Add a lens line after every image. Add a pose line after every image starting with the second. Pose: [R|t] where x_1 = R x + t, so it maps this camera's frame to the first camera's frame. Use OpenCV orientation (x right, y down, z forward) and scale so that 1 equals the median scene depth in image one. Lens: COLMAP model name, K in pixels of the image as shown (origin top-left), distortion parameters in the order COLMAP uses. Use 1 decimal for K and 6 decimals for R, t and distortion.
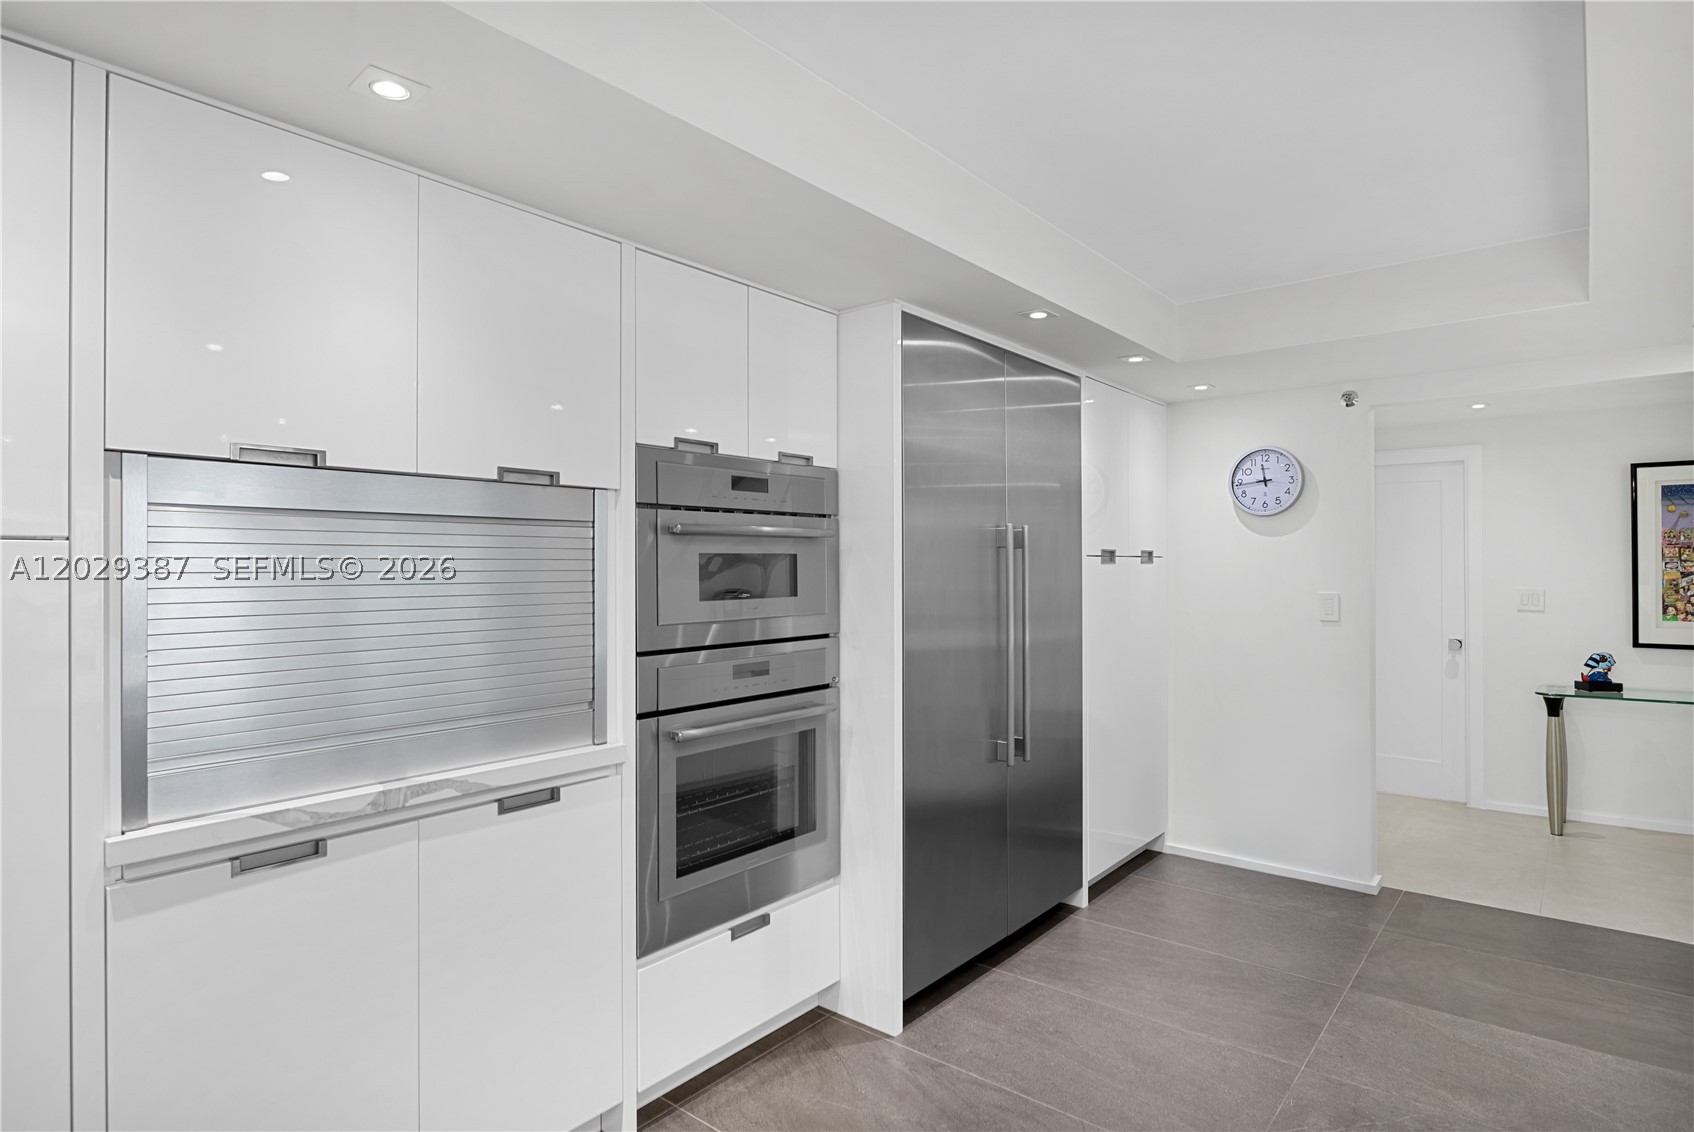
lens RADIAL K [[909.9, 0, 852.6], [0, 909.9, 555.9], [0, 0, 1]] dist [0.001734, -0.001560]
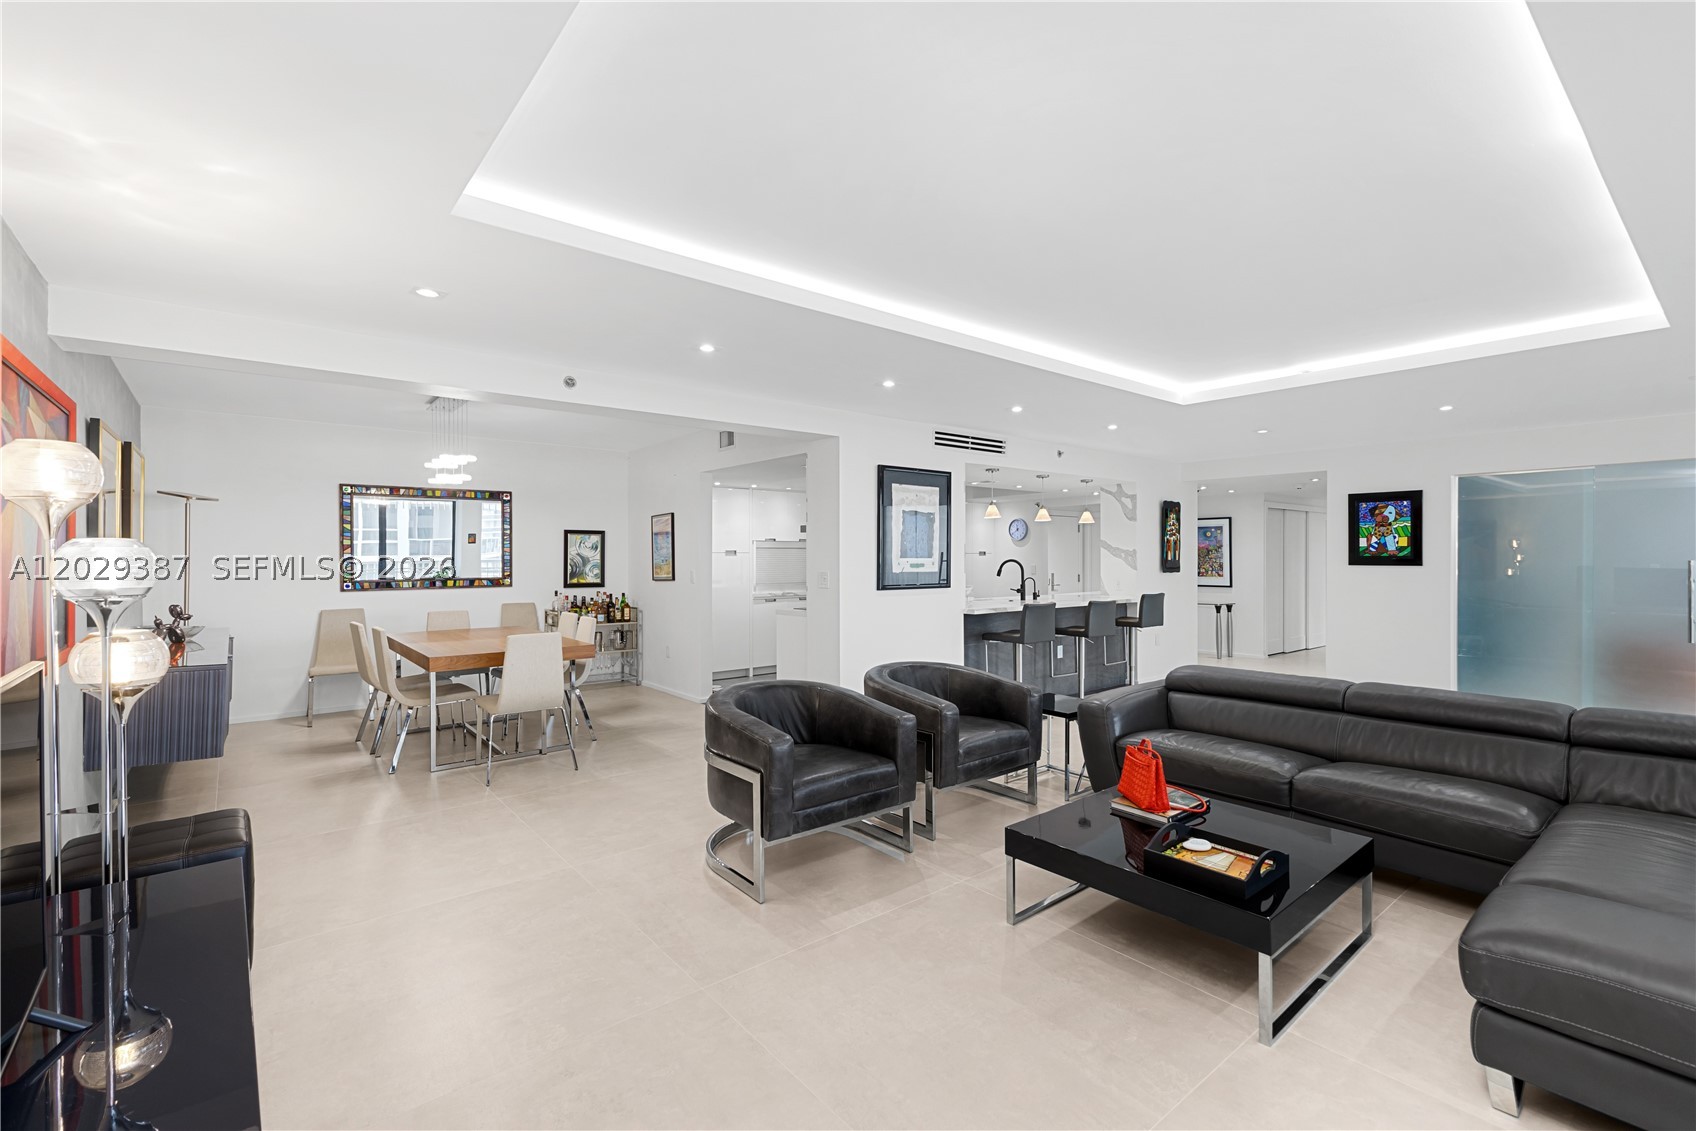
lens RADIAL K [[746.8, 0, 848.6], [0, 746.8, 564.9], [0, 0, 1]] dist [0.011672, -0.000724]
pose [[0.979472, 0.001855, -0.201571, 0.594266], [0.002297, 0.999790, 0.020362, -0.020719], [0.201567, -0.020407, 0.979262, -2.438356]]
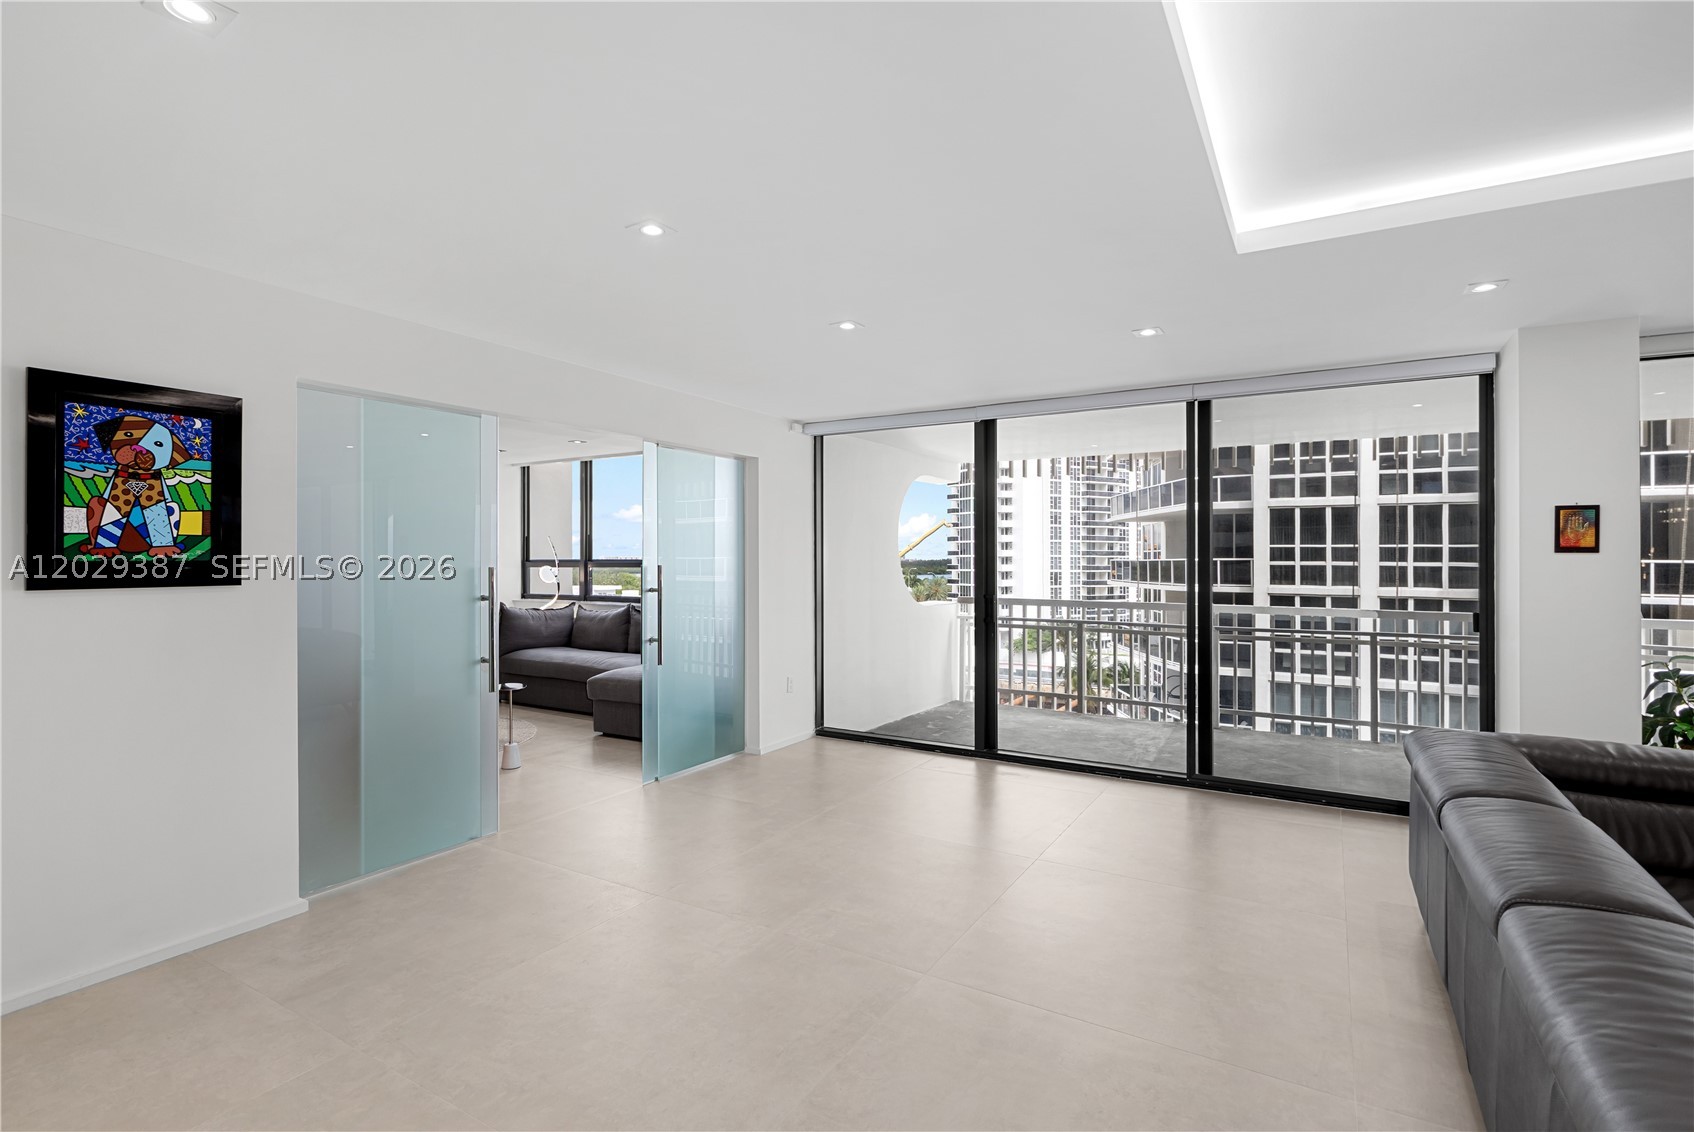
lens RADIAL K [[819.5, 0, 839.5], [0, 819.5, 558.7], [0, 0, 1]] dist [0.002402, 0.000293]
pose [[-0.142479, 0.003002, 0.989793, 0.741069], [-0.012287, 0.999913, -0.004802, -0.004057], [-0.989722, -0.012846, -0.142430, -0.315588]]
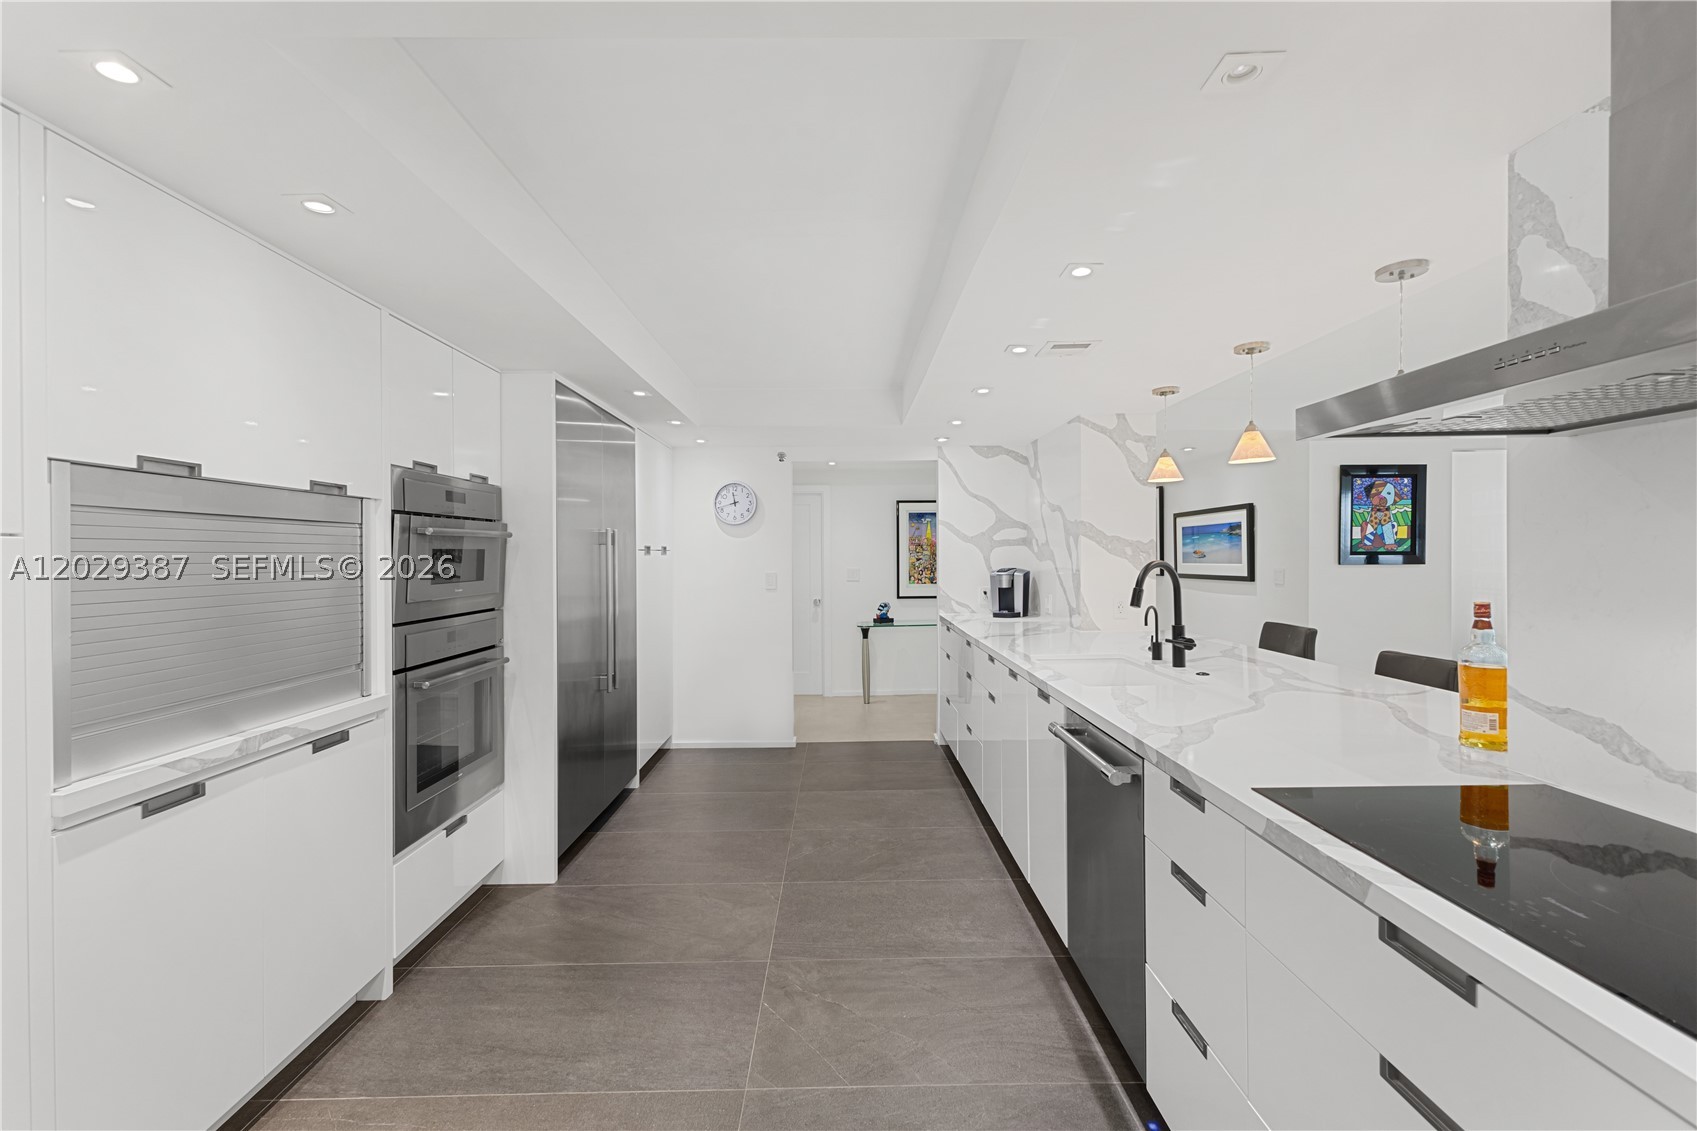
lens RADIAL K [[747.3, 0, 857.0], [0, 747.3, 566.7], [0, 0, 1]] dist [0.011672, -0.000724]
pose [[0.763911, -0.014847, 0.645151, -0.333487], [0.000080, 0.999738, 0.022911, -0.000956], [-0.645322, -0.017450, 0.763712, -0.202028]]
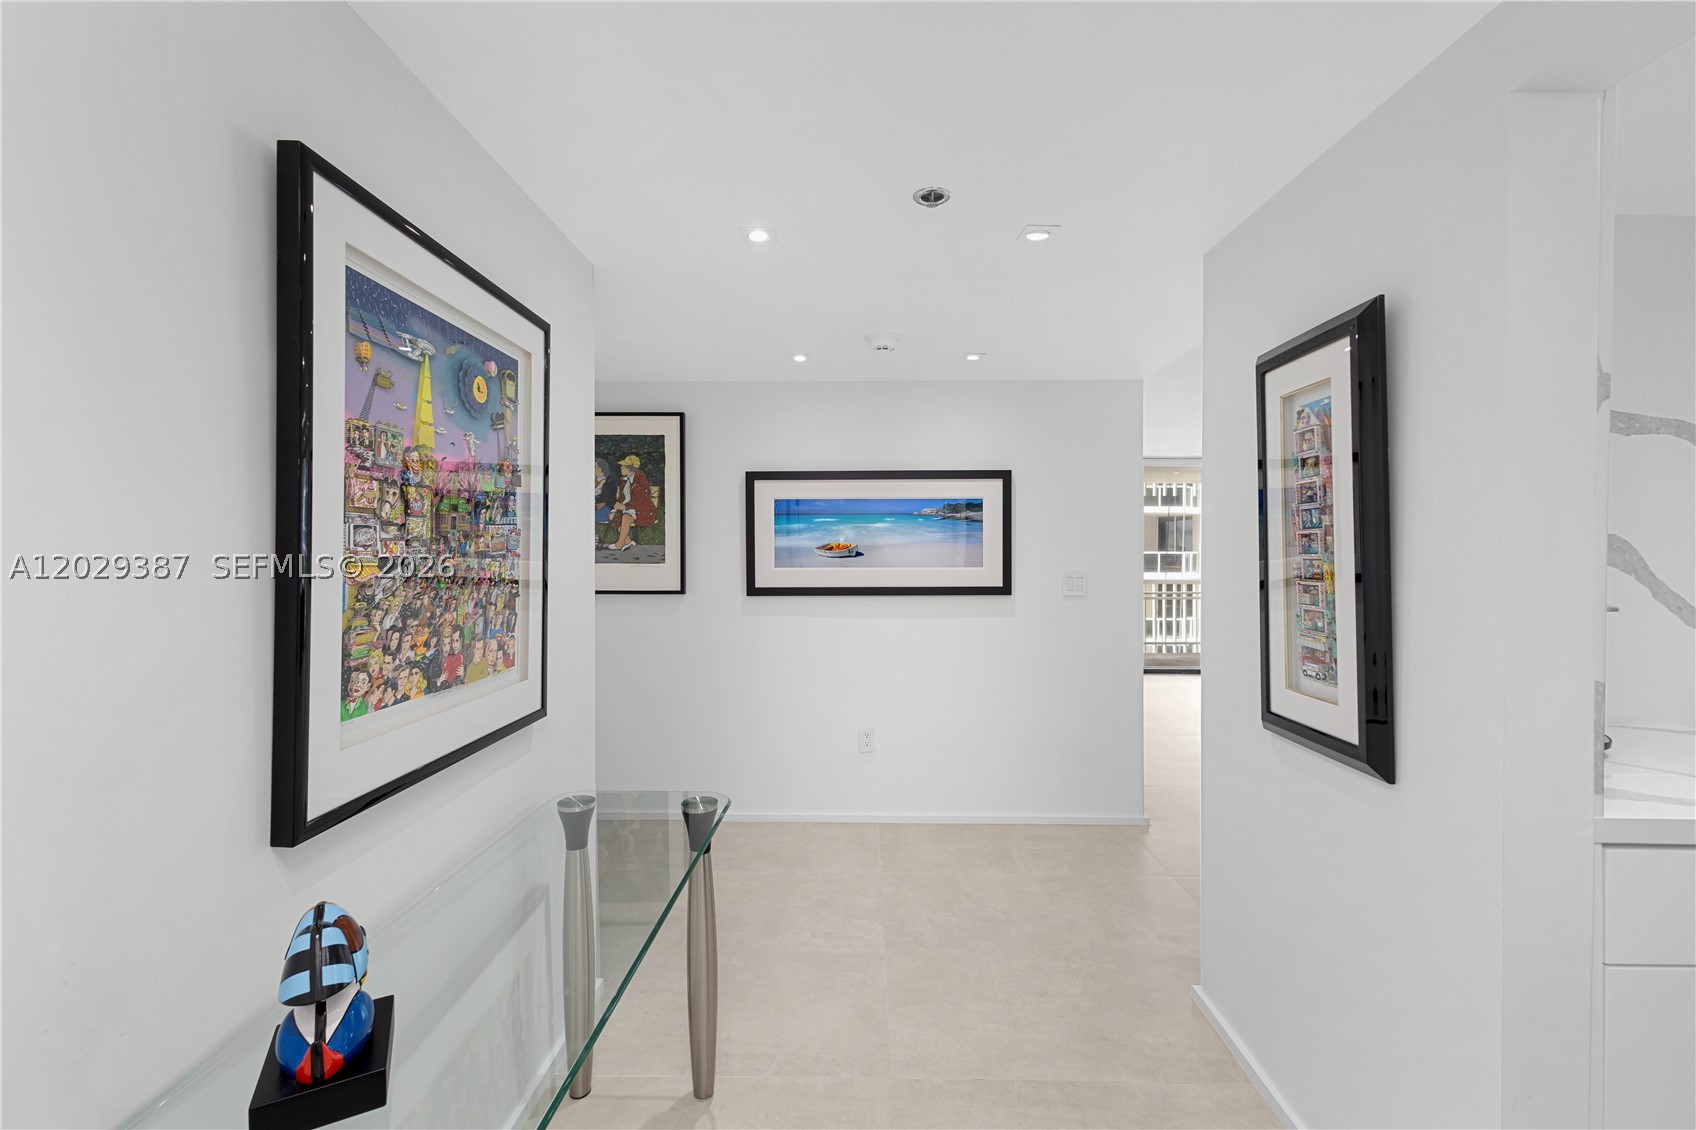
lens RADIAL K [[746.8, 0, 852.4], [0, 746.8, 555.8], [0, 0, 1]] dist [0.011672, -0.000724]
pose [[-0.622606, -0.002120, 0.782532, 1.005450], [-0.009049, 0.999949, -0.004490, 0.027910], [-0.782483, -0.009876, -0.622594, 1.728222]]
